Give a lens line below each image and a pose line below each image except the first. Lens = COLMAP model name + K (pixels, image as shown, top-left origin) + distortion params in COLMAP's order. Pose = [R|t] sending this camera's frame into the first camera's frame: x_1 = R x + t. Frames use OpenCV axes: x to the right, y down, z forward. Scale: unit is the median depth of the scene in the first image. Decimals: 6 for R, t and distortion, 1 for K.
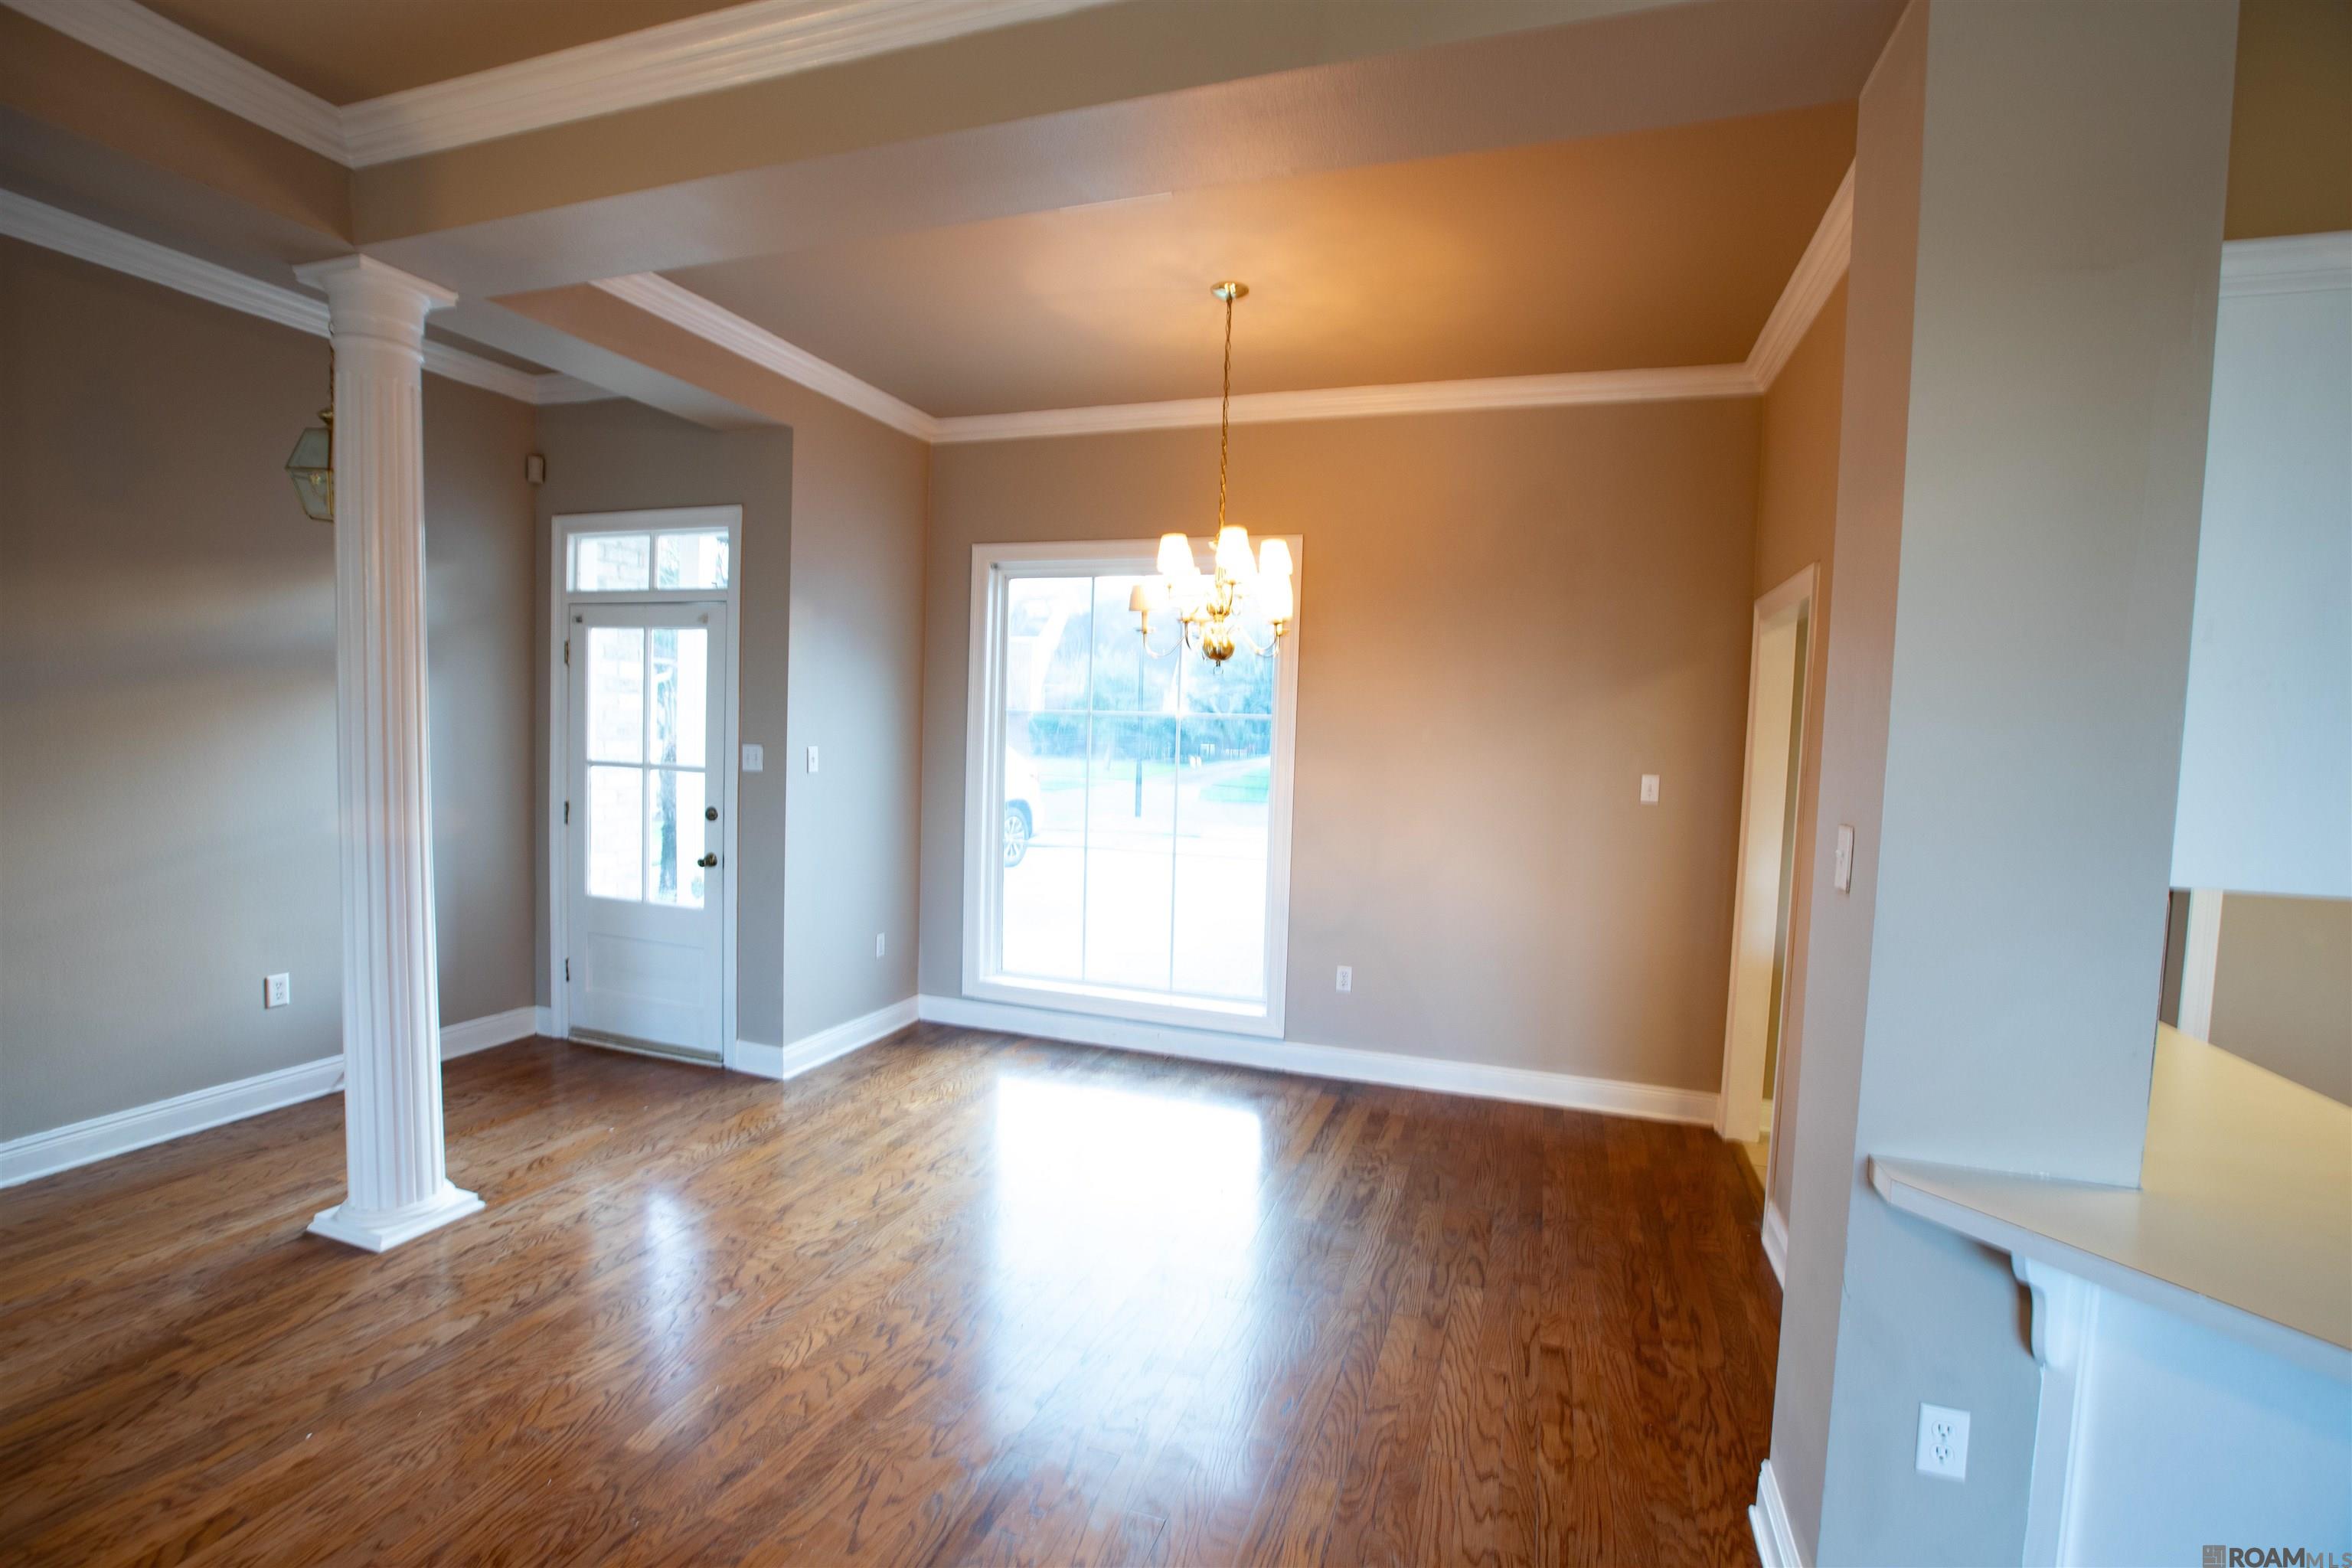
lens RADIAL K [[1063.2, 0, 1172.6], [0, 1063.2, 802.2], [0, 0, 1]] dist [-0.047335, 0.014471]
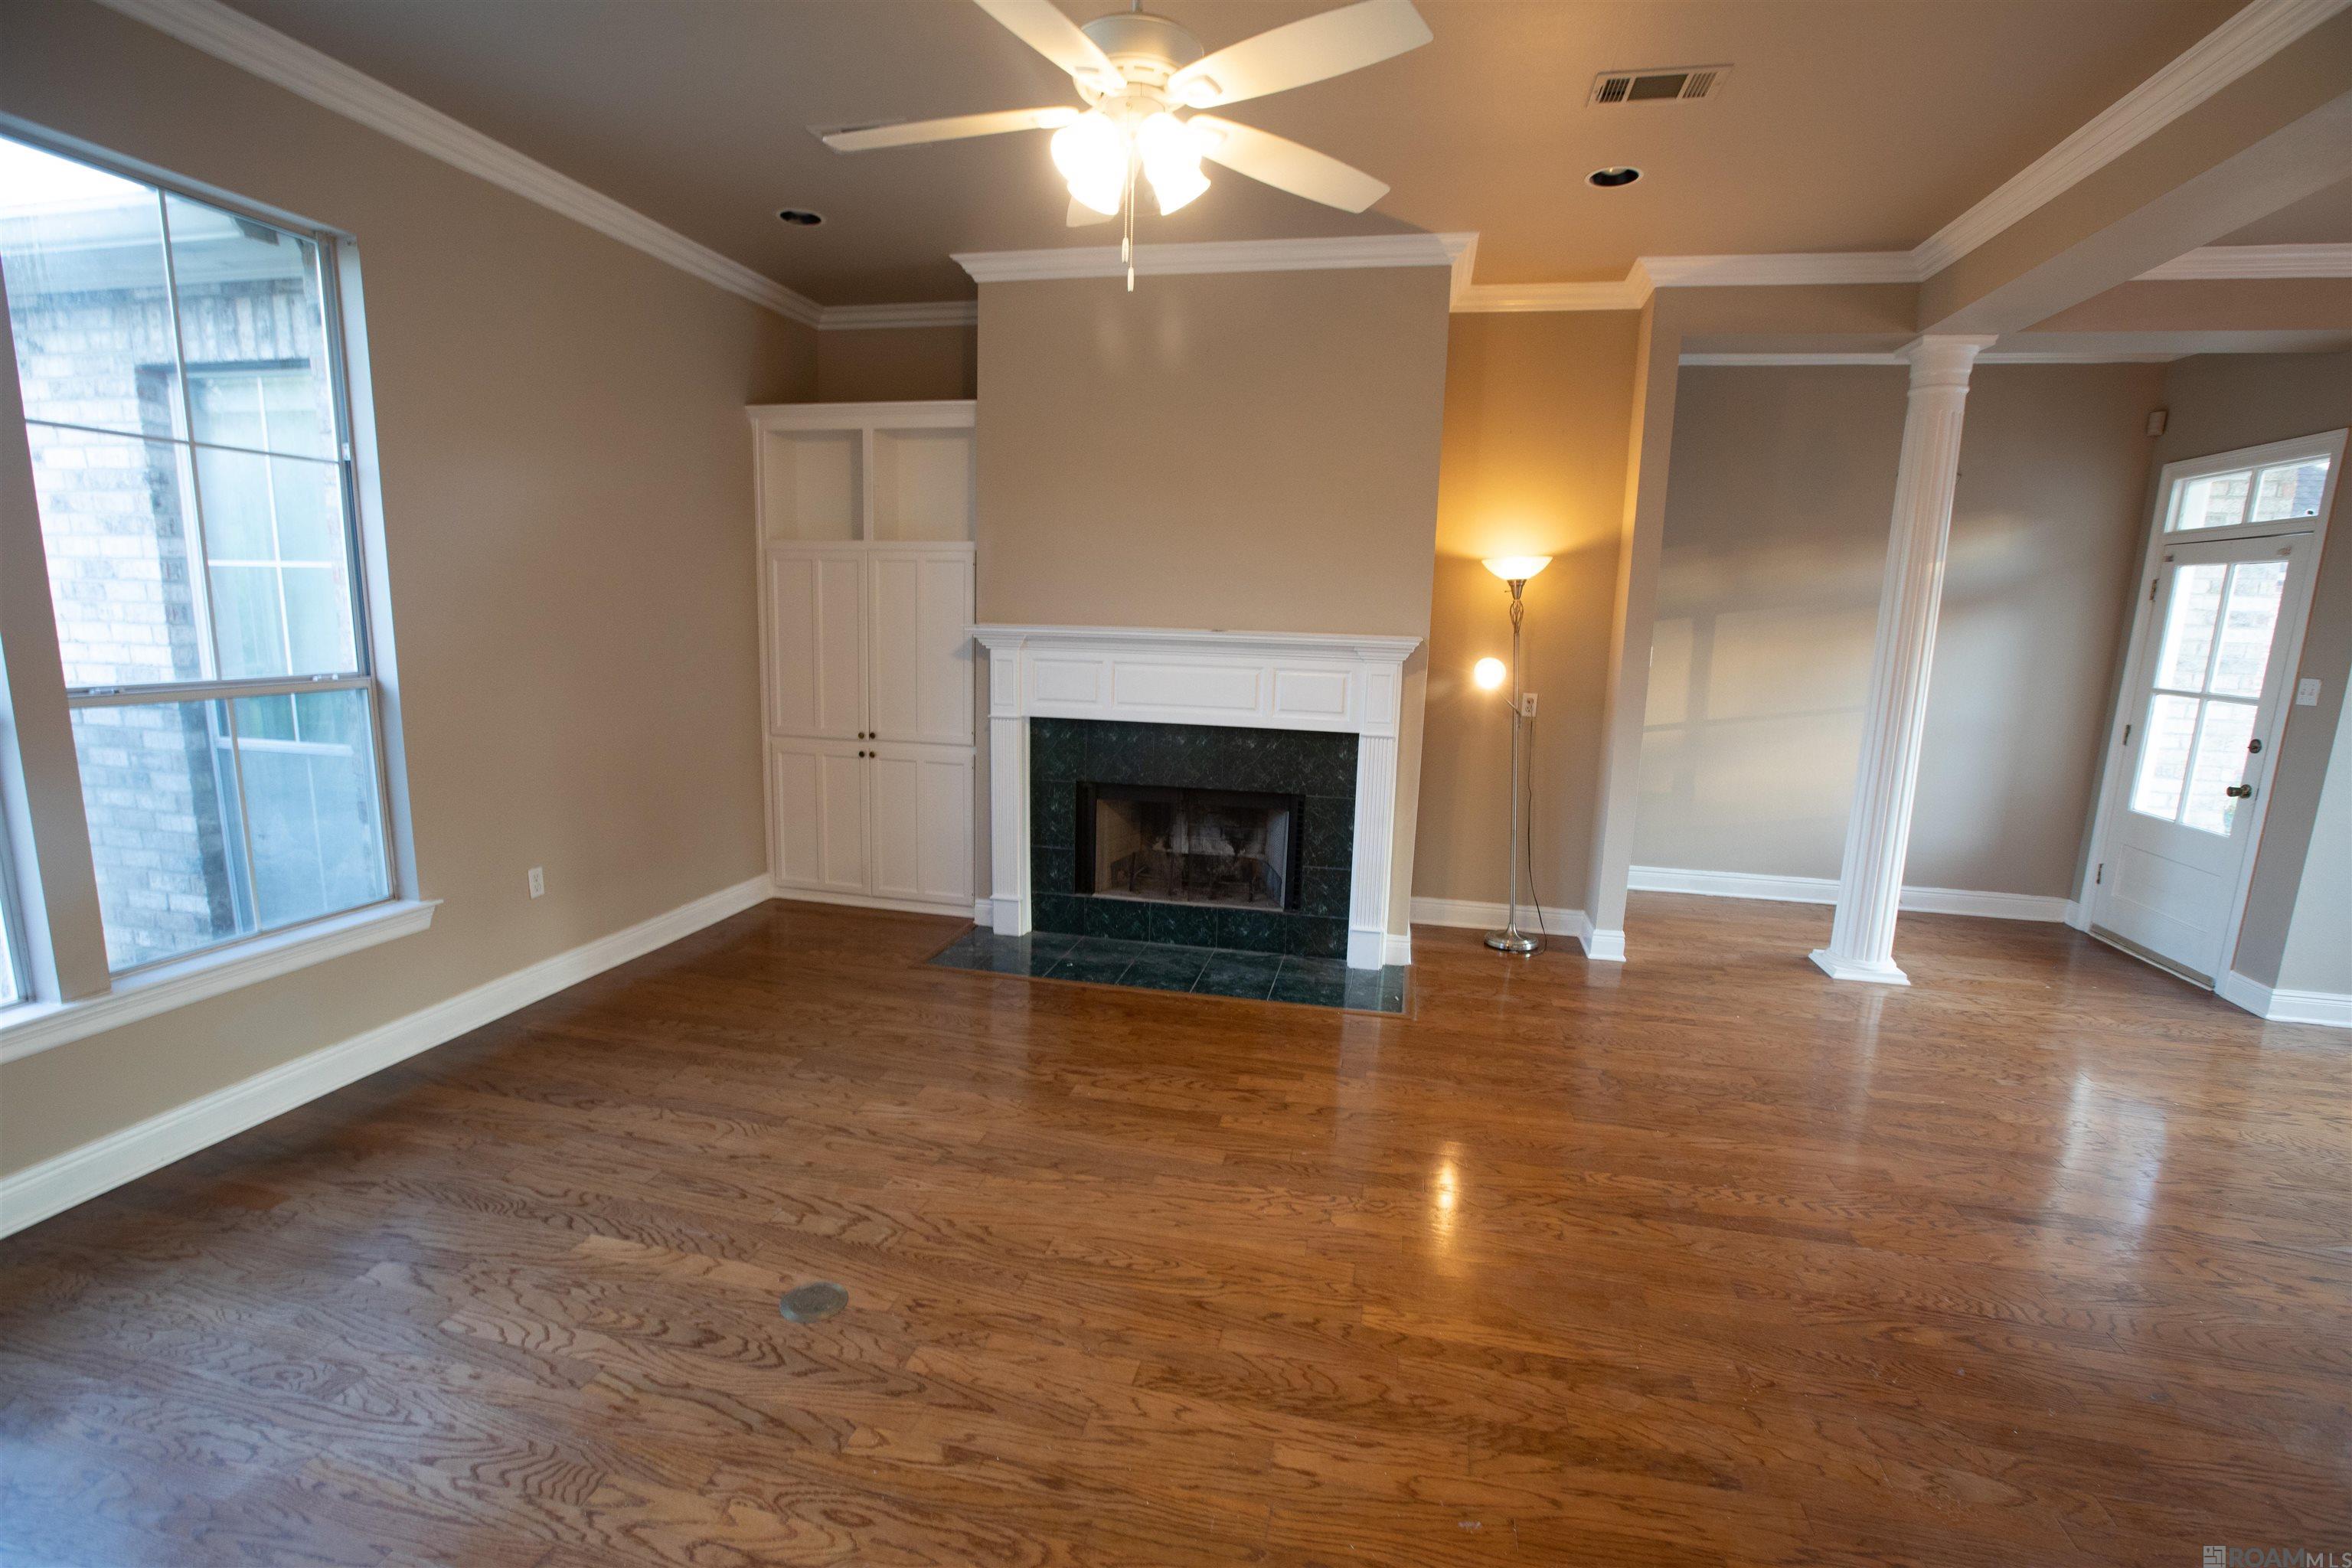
lens RADIAL K [[1062.9, 0, 1175.7], [0, 1062.9, 805.0], [0, 0, 1]] dist [-0.046571, 0.013112]
pose [[0.116828, 0.150689, -0.981654, 0.411052], [-0.094482, 0.985626, 0.140054, 0.027131], [0.988648, 0.076386, 0.129387, -0.144072]]
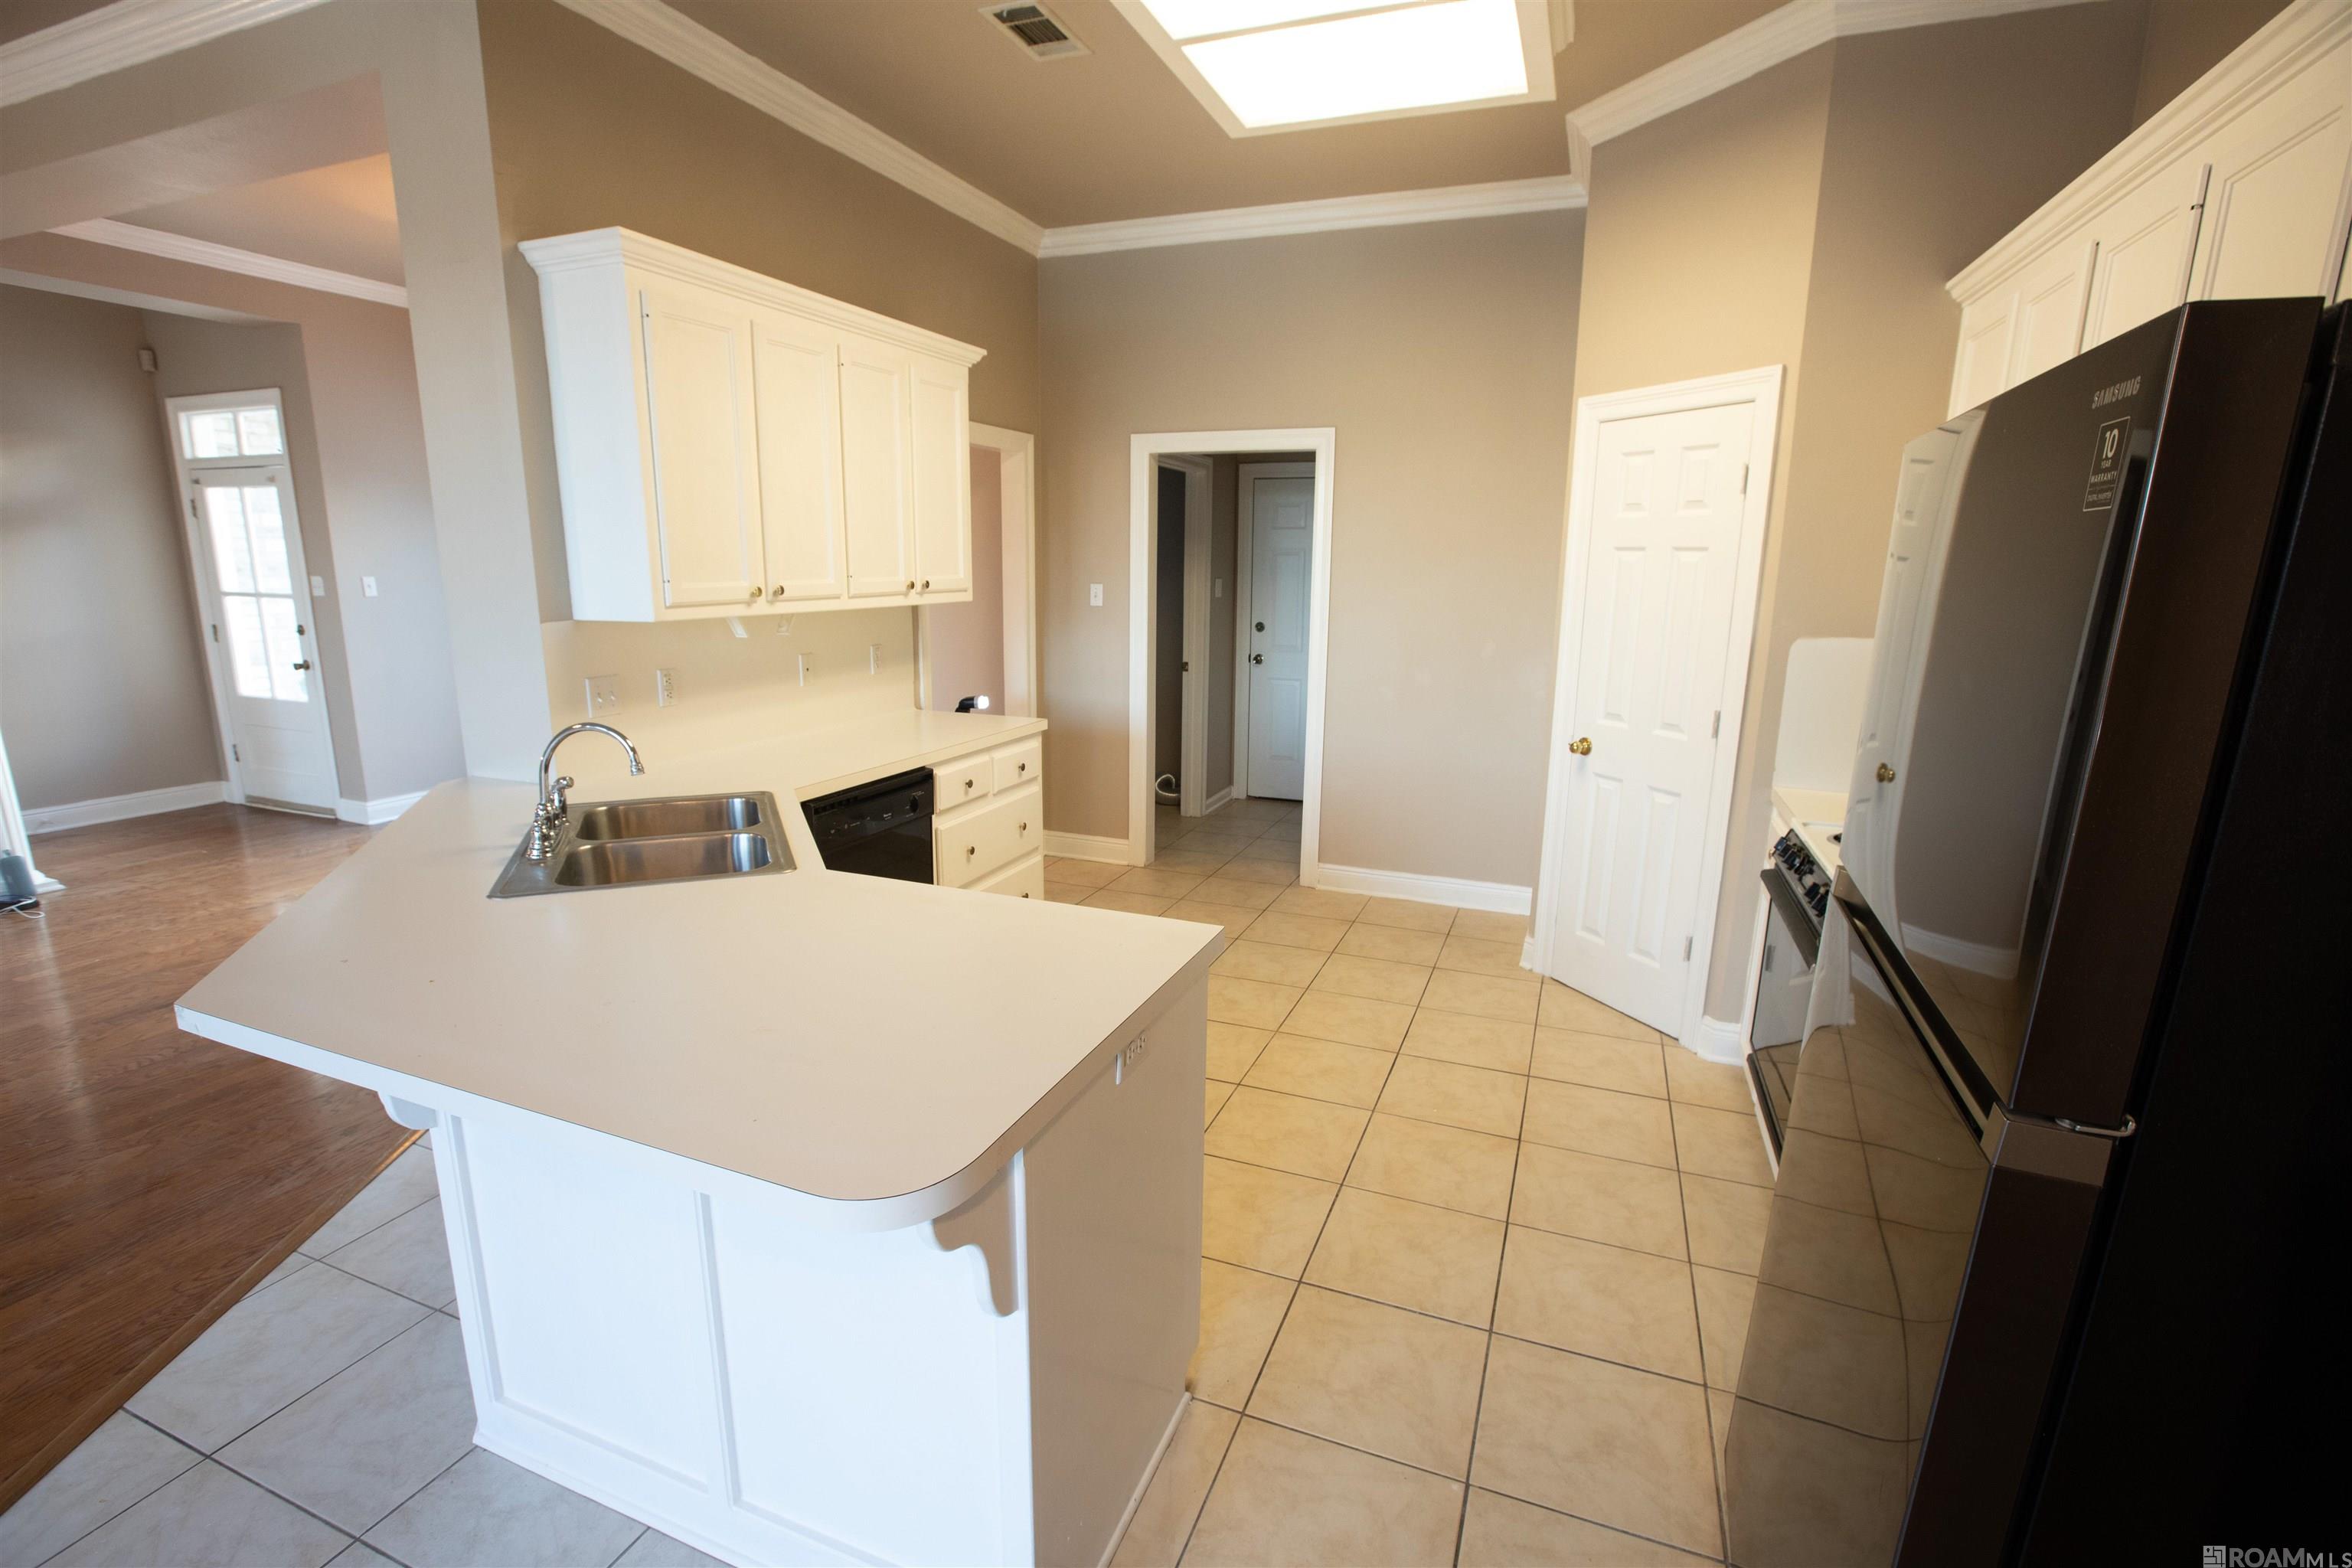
lens RADIAL K [[1063.2, 0, 1172.6], [0, 1063.2, 802.2], [0, 0, 1]] dist [-0.047335, 0.014471]
pose [[0.998946, -0.010308, -0.044732, 0.710028], [0.016927, 0.988508, 0.150216, 0.048418], [0.042670, -0.150815, 0.987641, -0.270063]]
